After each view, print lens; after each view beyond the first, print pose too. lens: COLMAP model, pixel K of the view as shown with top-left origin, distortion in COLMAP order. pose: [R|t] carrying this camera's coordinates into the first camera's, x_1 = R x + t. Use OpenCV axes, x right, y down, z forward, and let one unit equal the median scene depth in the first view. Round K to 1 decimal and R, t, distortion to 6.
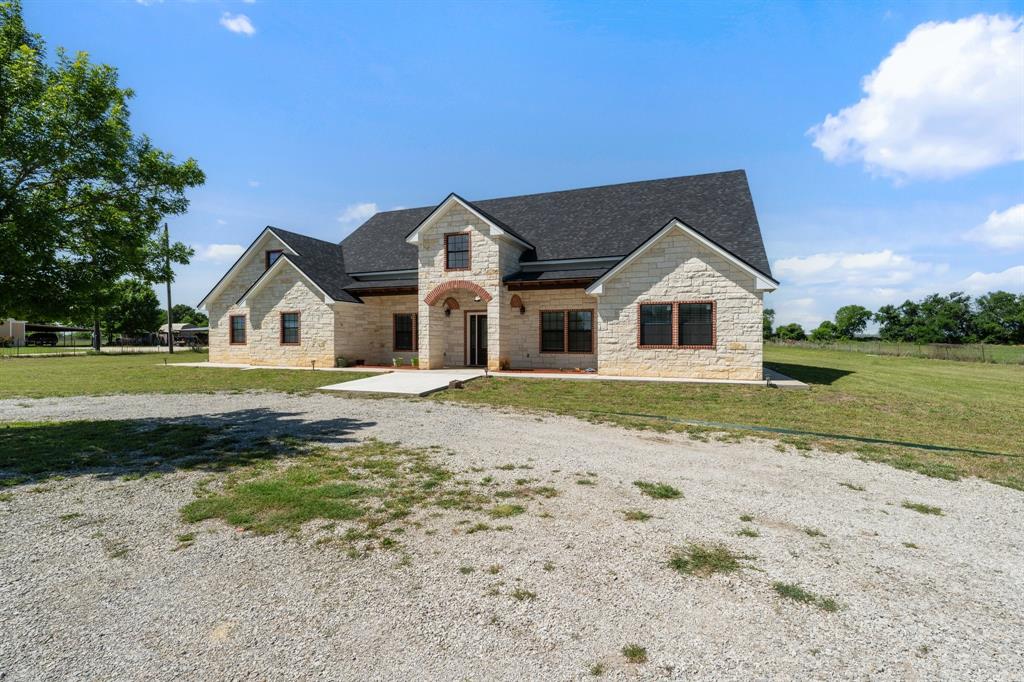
lens RADIAL K [[460.2, 0, 512.0], [0, 460.2, 341.0], [0, 0, 1]] dist [-0.001050, -0.000034]
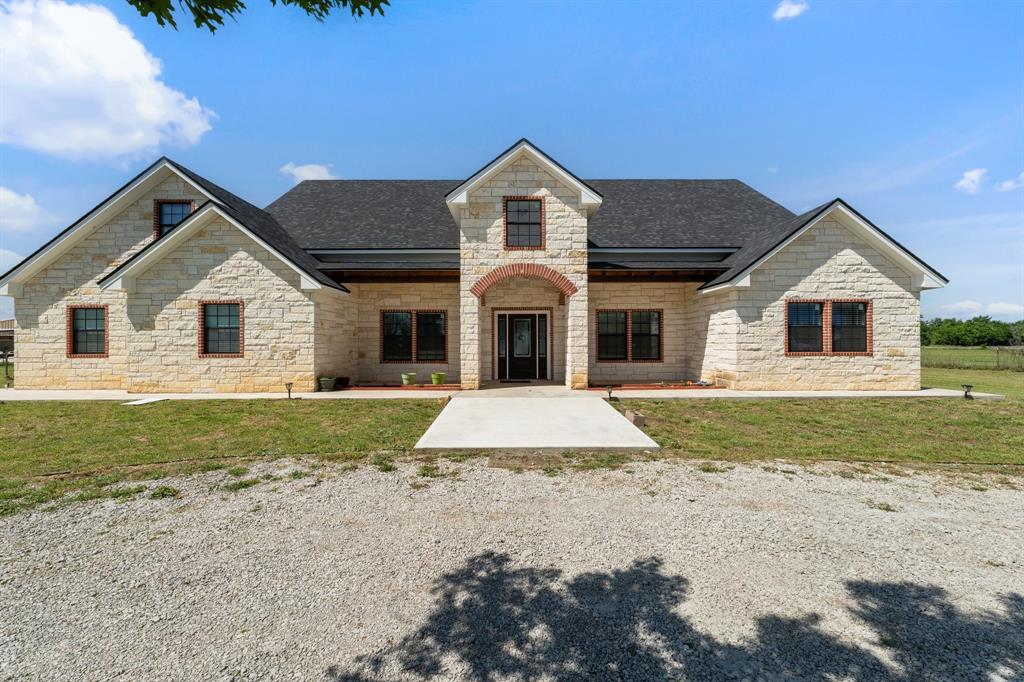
lens RADIAL K [[411.1, 0, 512.0], [0, 411.1, 341.0], [0, 0, 1]] dist [0.002423, 0.000175]
pose [[0.930914, -0.000548, 0.365239, -0.361174], [0.005584, 0.999903, -0.012733, -0.003071], [-0.365197, 0.013893, 0.930827, 0.404700]]
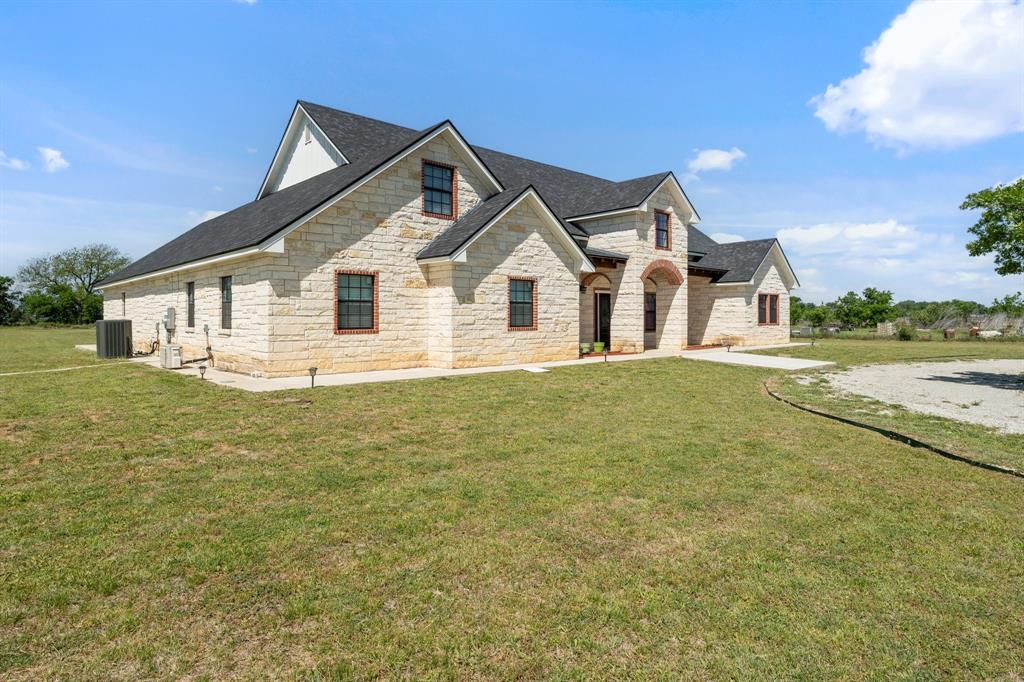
lens RADIAL K [[583.4, 0, 512.1], [0, 583.4, 315.3], [0, 0, 1]] dist [-0.001438, -0.000147]
pose [[0.432201, 0.003458, 0.901771, -1.346508], [0.007786, 0.999941, -0.007566, -0.005913], [-0.901744, 0.010291, 0.432149, 0.737458]]
